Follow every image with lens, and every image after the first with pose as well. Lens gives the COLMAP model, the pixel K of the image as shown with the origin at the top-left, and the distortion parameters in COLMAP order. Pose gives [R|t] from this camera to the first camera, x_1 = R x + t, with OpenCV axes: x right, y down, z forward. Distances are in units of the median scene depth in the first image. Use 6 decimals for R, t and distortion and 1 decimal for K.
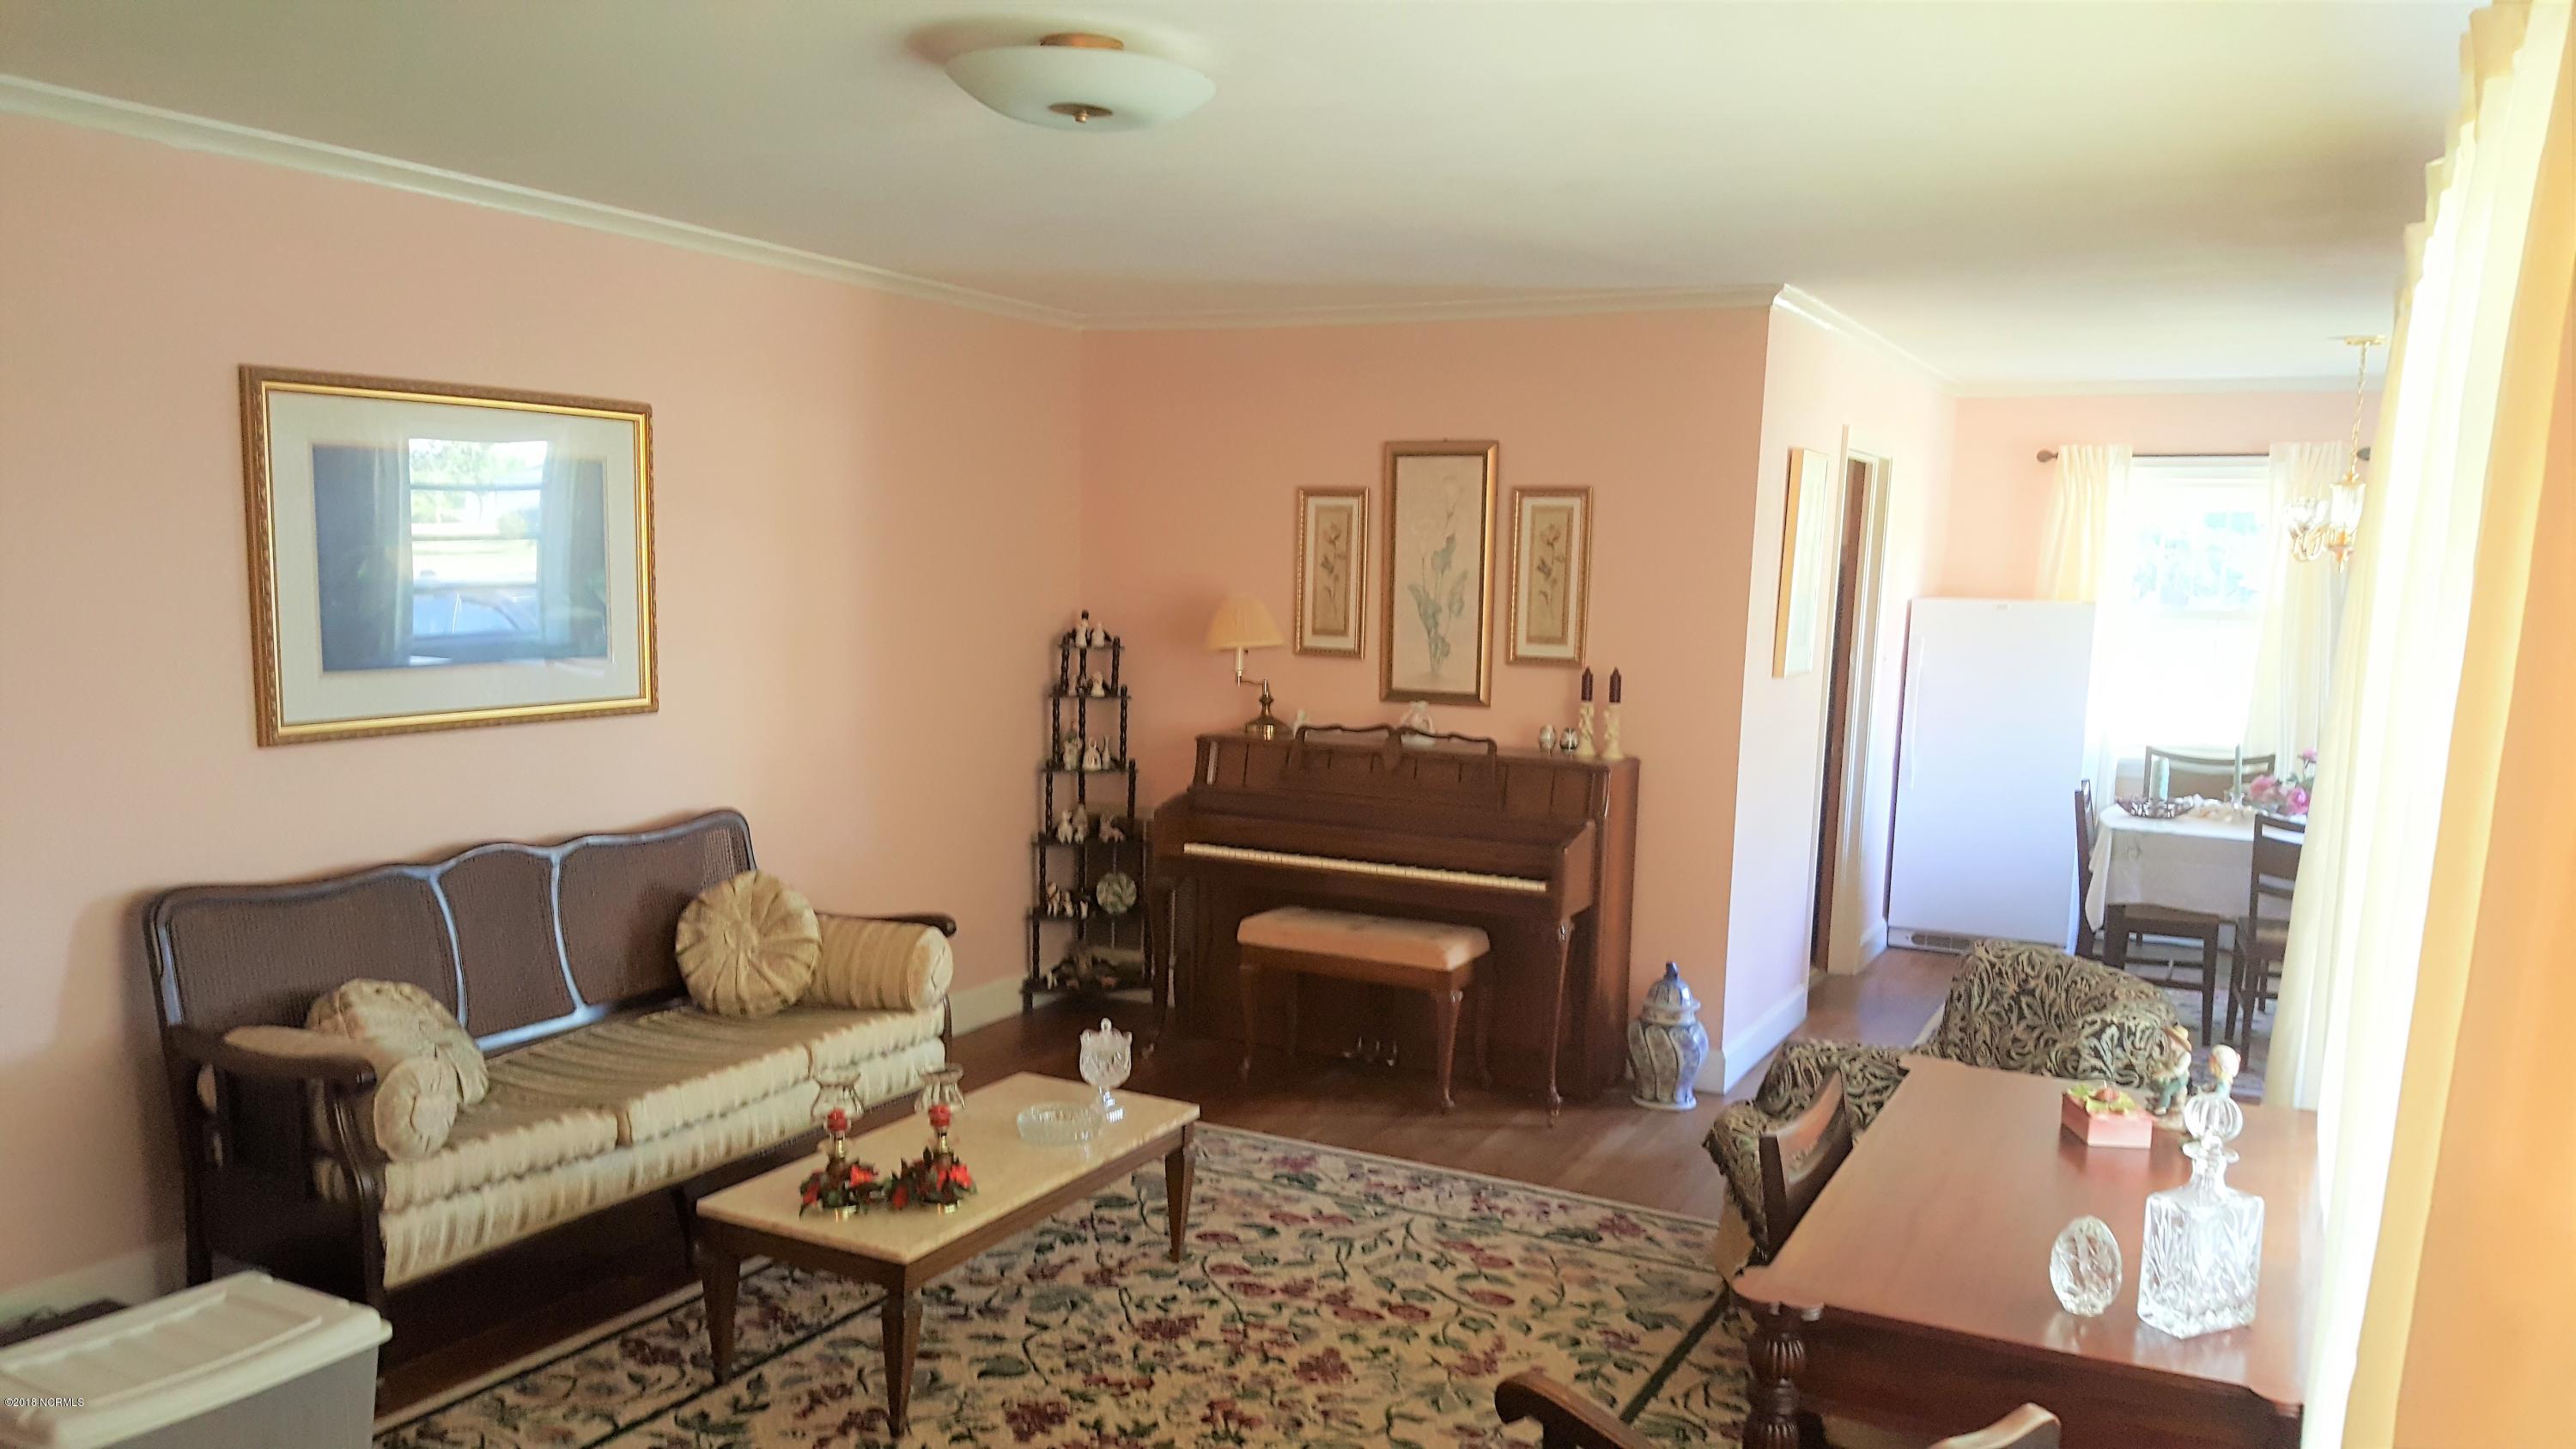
lens RADIAL K [[1932.0, 0, 1315.9], [0, 1932.0, 816.5], [0, 0, 1]] dist [0.182704, -0.326594]
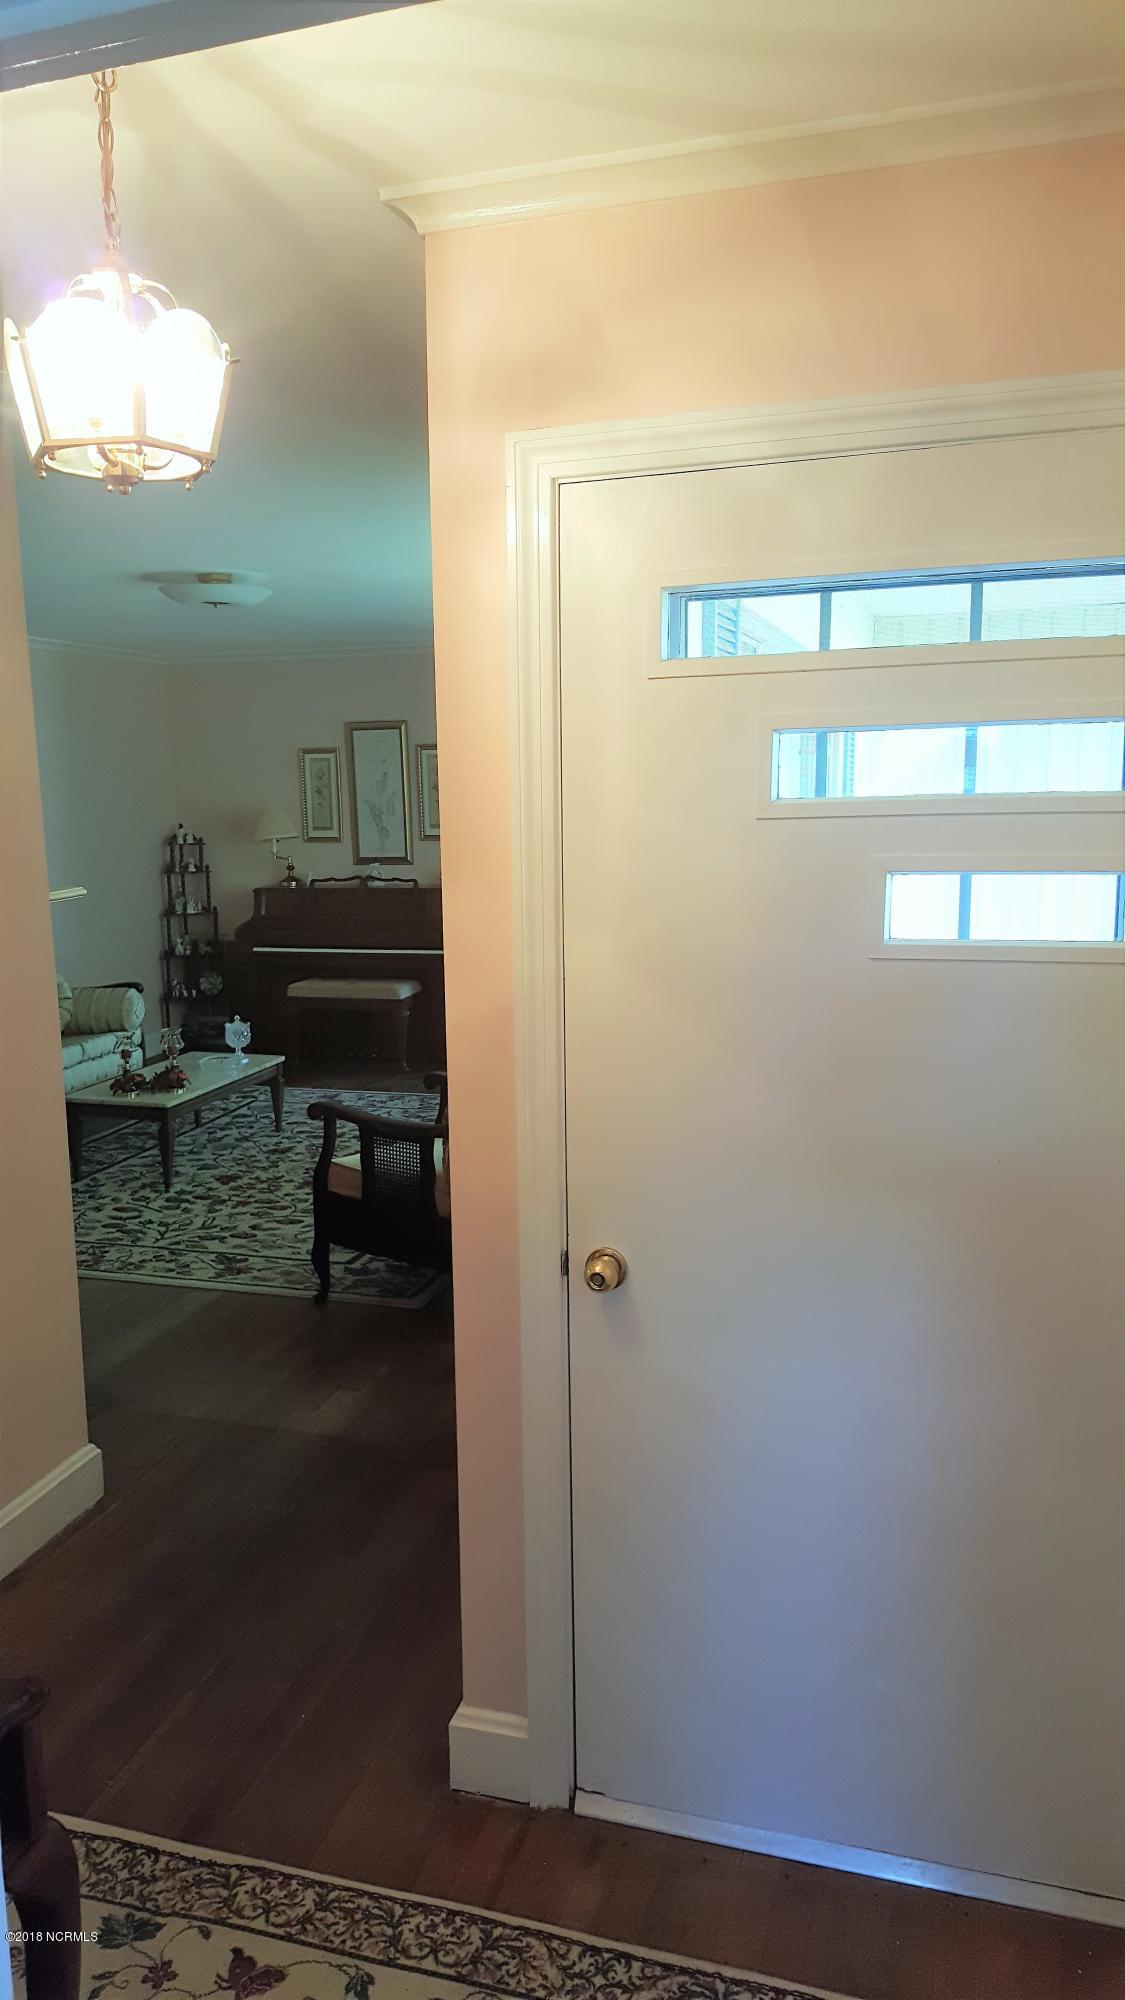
lens RADIAL K [[1499.8, 0, 505.2], [0, 1499.8, 1030.7], [0, 0, 1]] dist [0.182704, -0.326594]
pose [[0.987910, -0.073894, 0.136282, -0.037244], [0.069901, 0.996979, 0.033869, 0.071343], [-0.138373, -0.023933, 0.990091, -0.523936]]
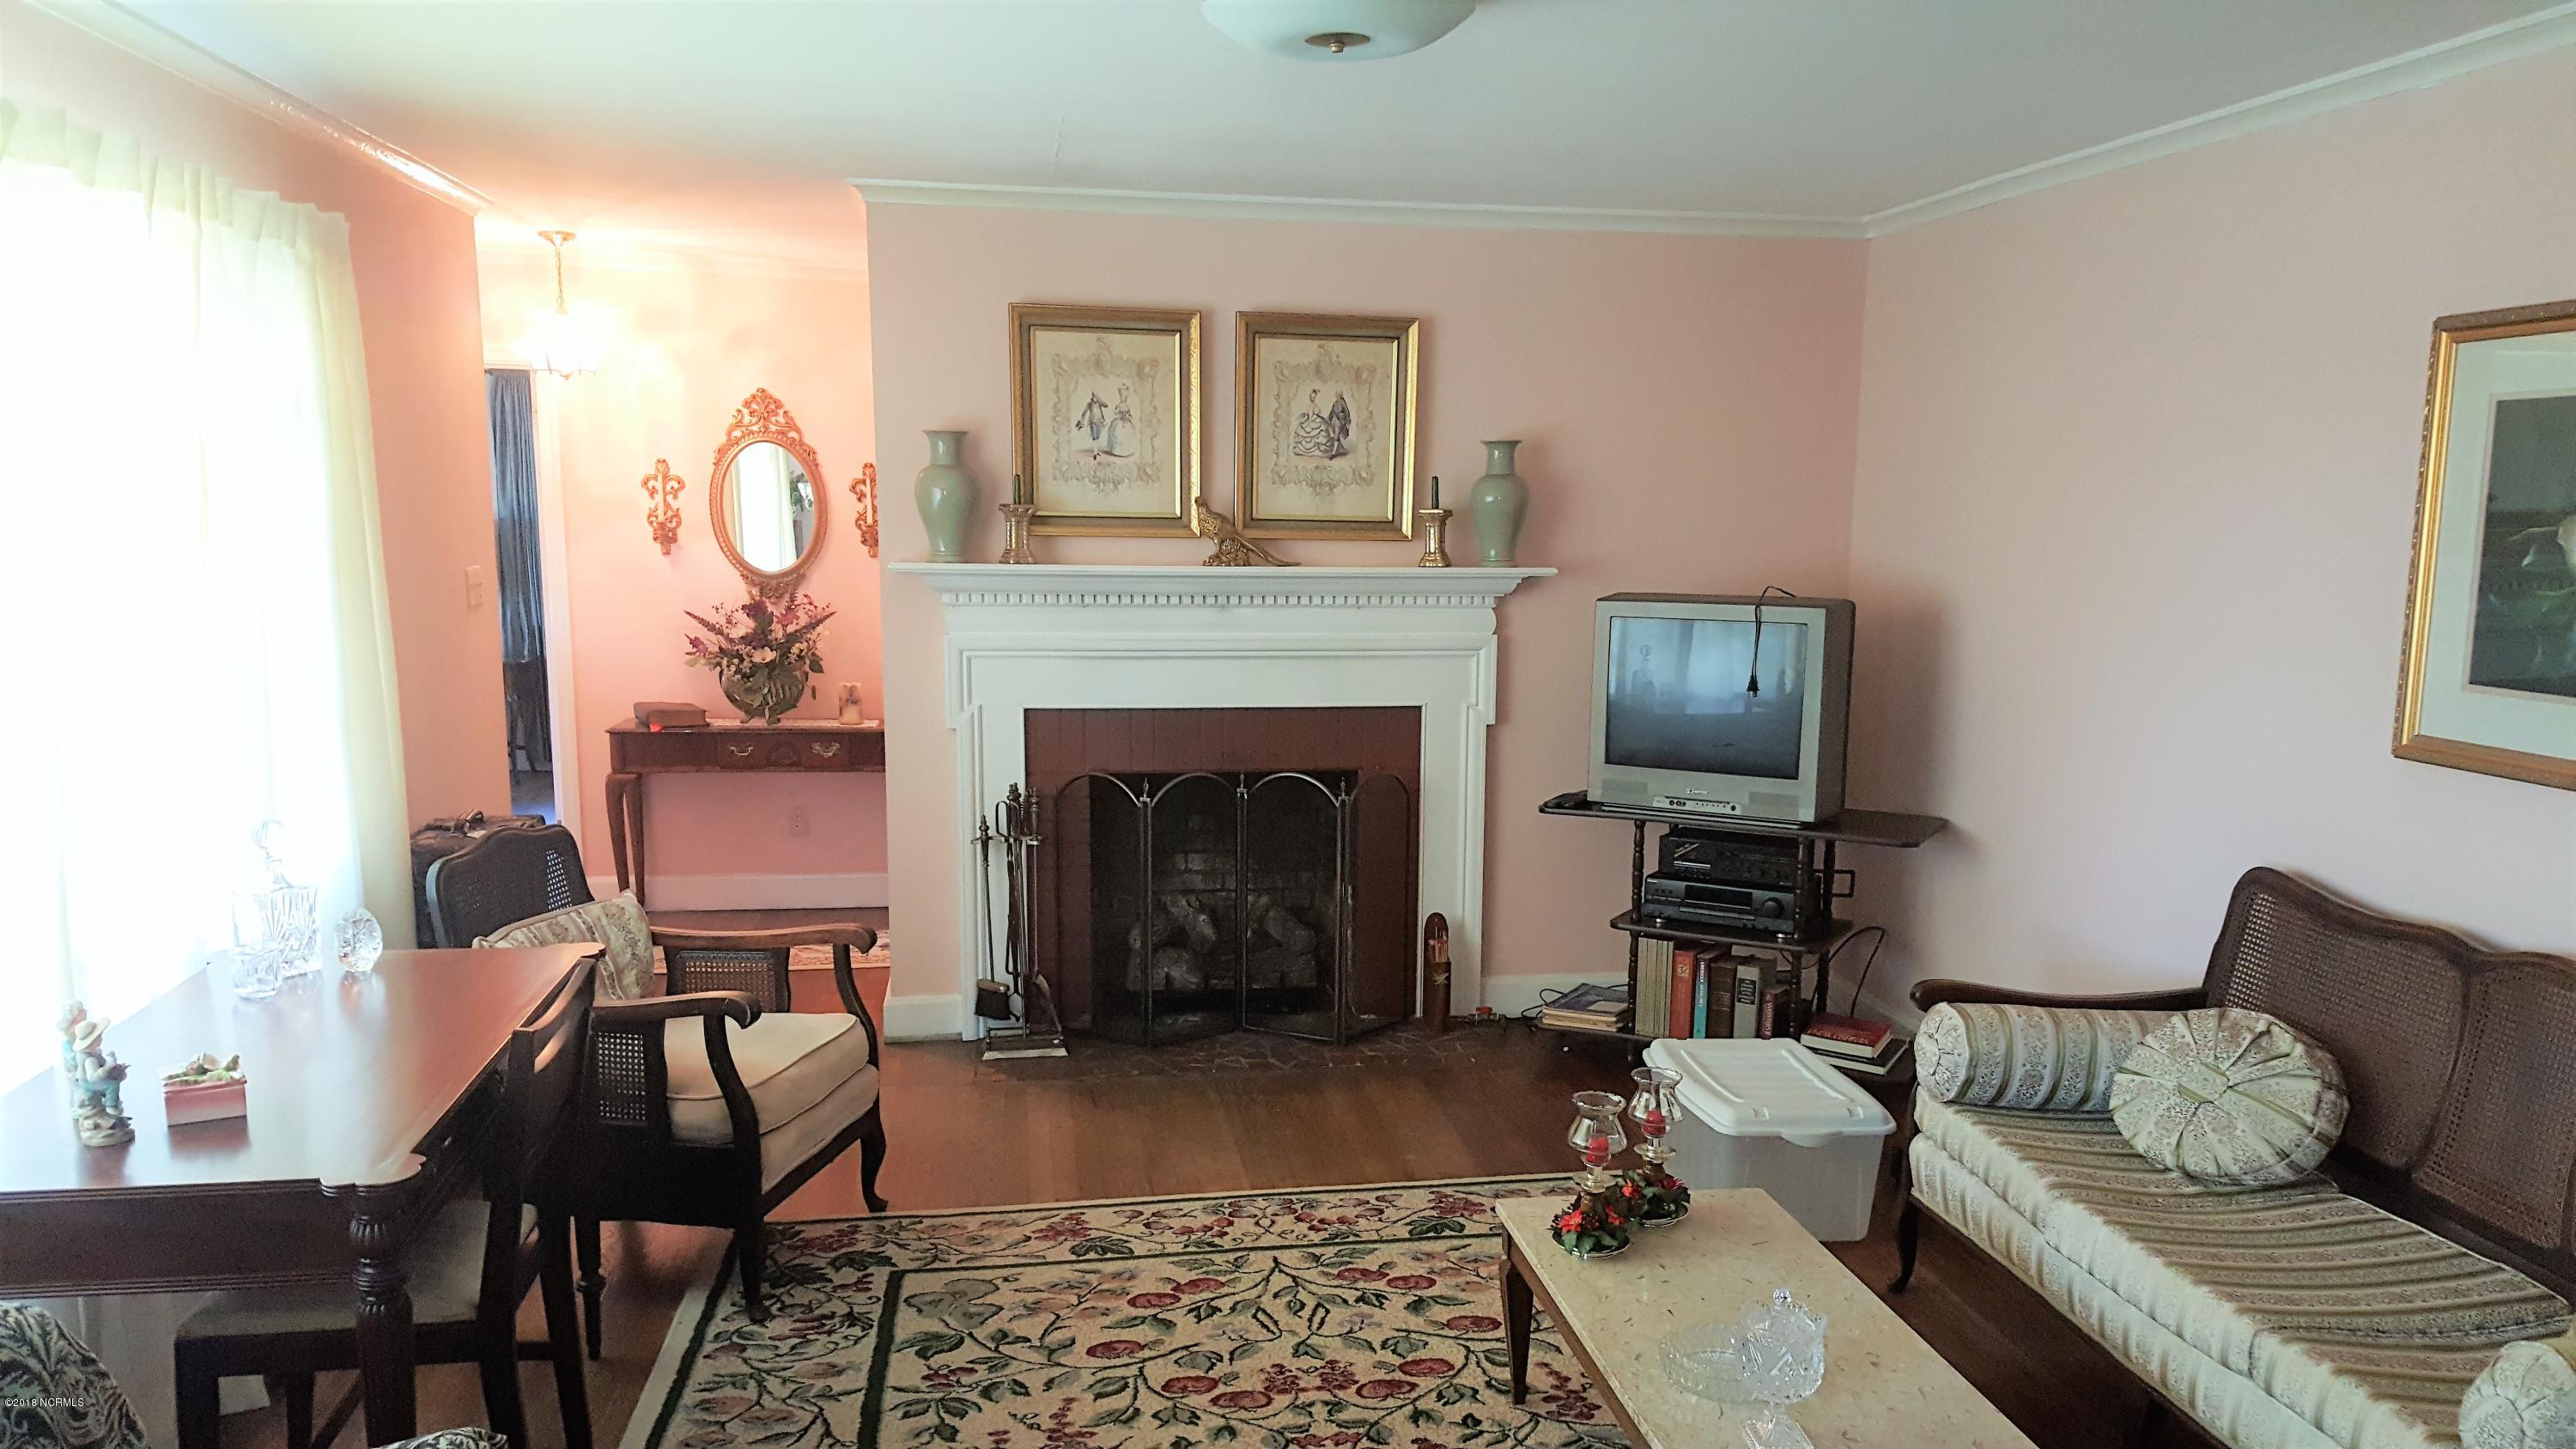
lens RADIAL K [[1914.1, 0, 1313.9], [0, 1914.1, 833.3], [0, 0, 1]] dist [0.176323, -0.286534]
pose [[-0.813465, 0.070464, -0.577329, 0.281889], [-0.111328, 0.955416, 0.273472, -0.144817], [0.570859, 0.286733, -0.769353, 1.098919]]
